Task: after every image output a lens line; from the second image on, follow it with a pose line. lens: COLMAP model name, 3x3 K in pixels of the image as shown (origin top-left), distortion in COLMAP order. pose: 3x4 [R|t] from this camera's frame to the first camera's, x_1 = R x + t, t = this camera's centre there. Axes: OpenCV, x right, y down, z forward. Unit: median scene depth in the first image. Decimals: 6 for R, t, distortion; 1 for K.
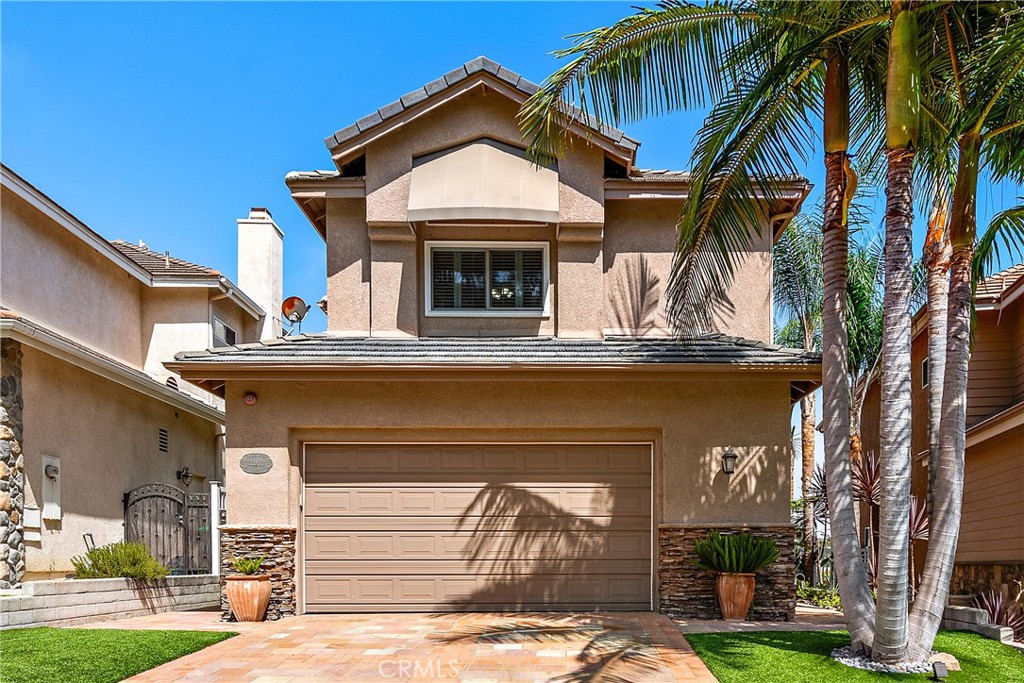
lens RADIAL K [[404.6, 0, 512.7], [0, 404.6, 337.8], [0, 0, 1]] dist [0.001627, -0.000191]
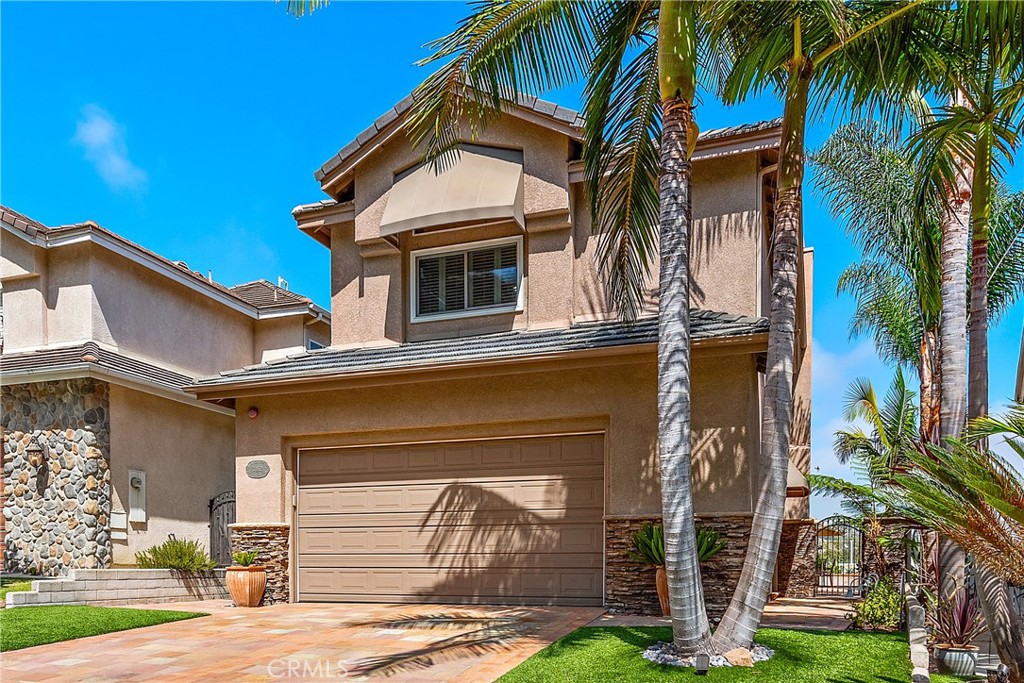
lens RADIAL K [[412.3, 0, 511.8], [0, 412.3, 331.3], [0, 0, 1]] dist [0.000511, 0.000010]
pose [[0.975506, -0.104681, -0.193467, 0.329890], [0.103708, 0.994492, -0.015179, 0.015224], [0.193990, -0.005257, 0.980989, 0.001142]]
